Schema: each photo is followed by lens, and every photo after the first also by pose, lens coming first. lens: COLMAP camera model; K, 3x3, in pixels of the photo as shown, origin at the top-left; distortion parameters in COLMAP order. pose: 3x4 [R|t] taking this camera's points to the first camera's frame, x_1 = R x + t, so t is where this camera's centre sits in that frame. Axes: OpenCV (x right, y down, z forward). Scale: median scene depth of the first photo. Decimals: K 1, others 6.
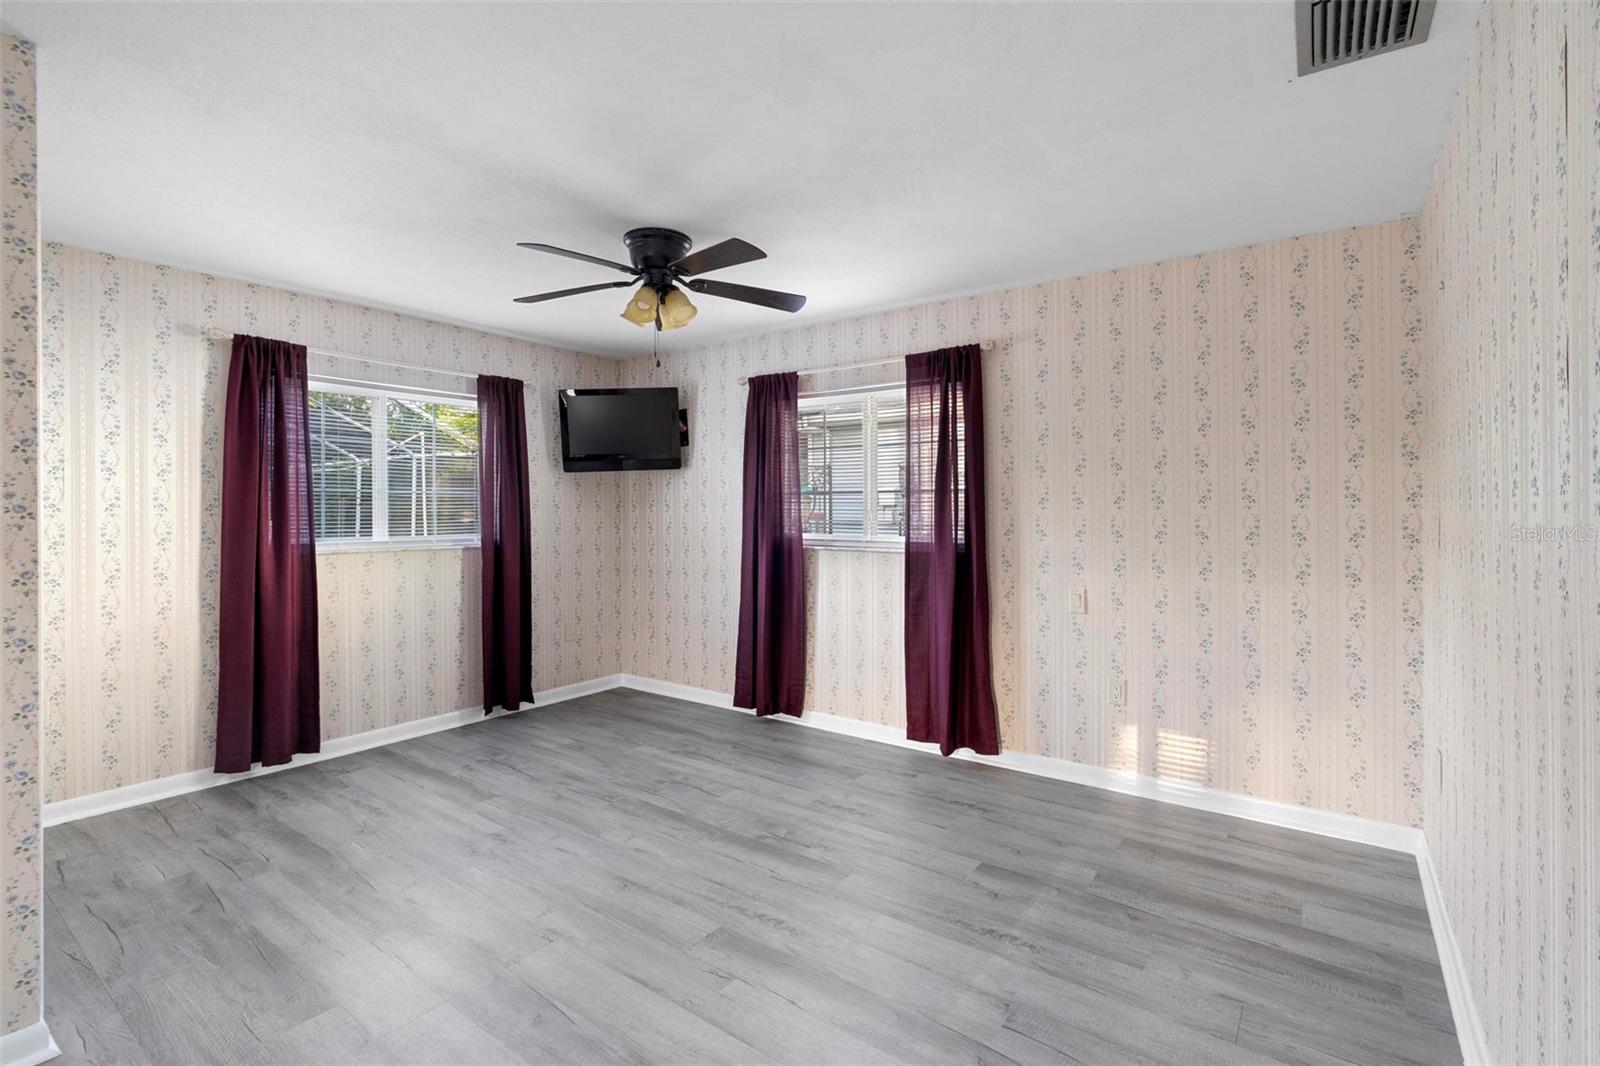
lens RADIAL K [[728.8, 0, 791.2], [0, 728.8, 509.3], [0, 0, 1]] dist [-0.005348, 0.000676]
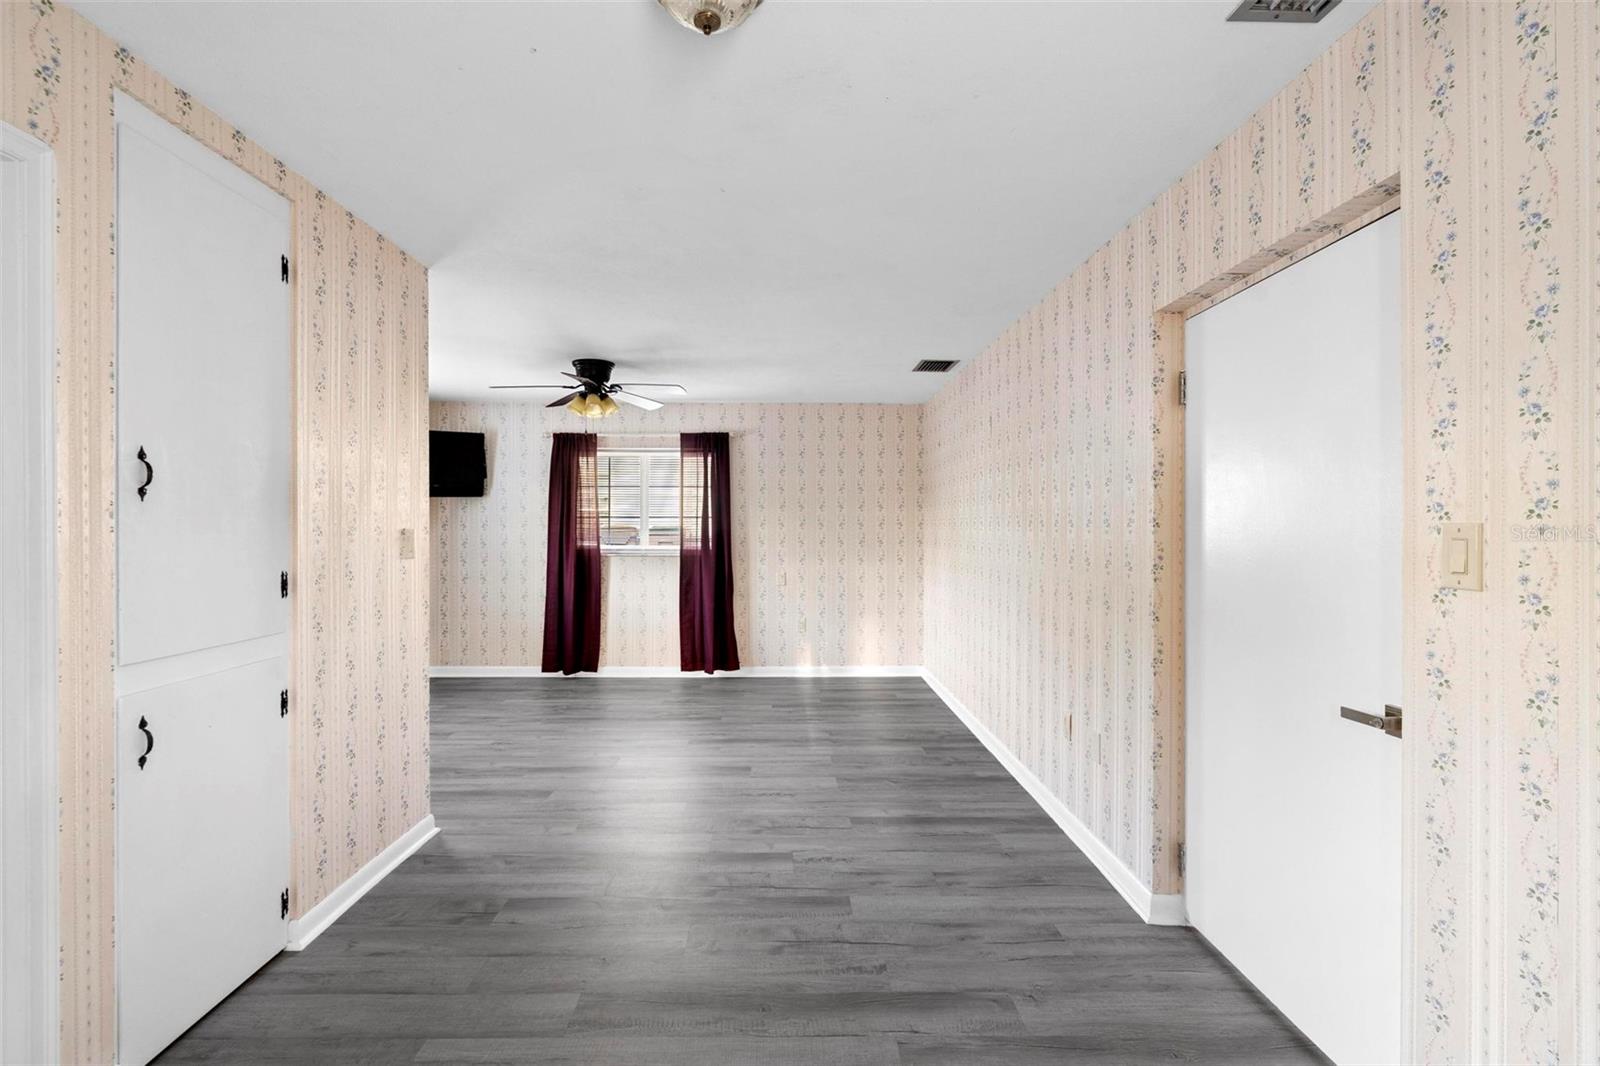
lens RADIAL K [[725.9, 0, 795.5], [0, 725.9, 527.8], [0, 0, 1]] dist [-0.004658, 0.000926]
pose [[0.791870, 0.005589, 0.610664, -0.657280], [-0.005602, 0.999983, -0.001888, -0.000368], [-0.610664, -0.001926, 0.791888, -0.448784]]
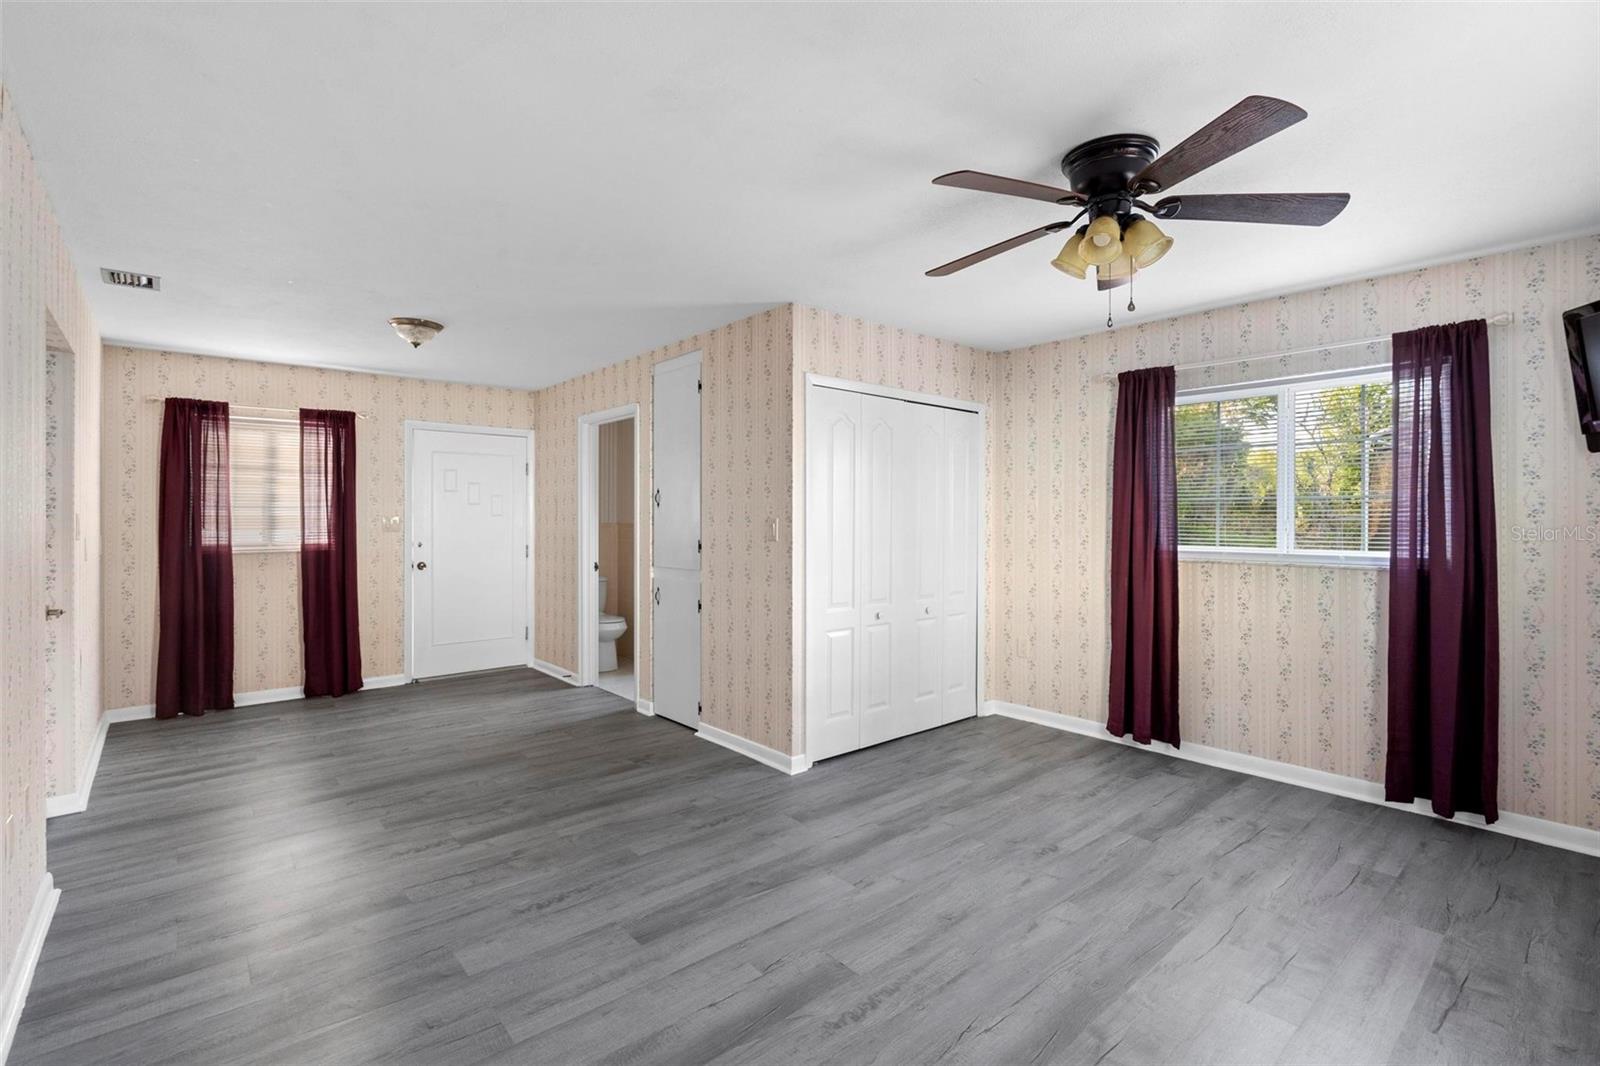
lens RADIAL K [[725.9, 0, 795.5], [0, 725.9, 527.8], [0, 0, 1]] dist [-0.004658, 0.000926]
pose [[-0.213516, 0.012145, -0.976864, 0.488330], [0.000215, 0.999923, 0.012385, 0.000554], [0.976940, 0.002434, -0.213502, 0.678737]]
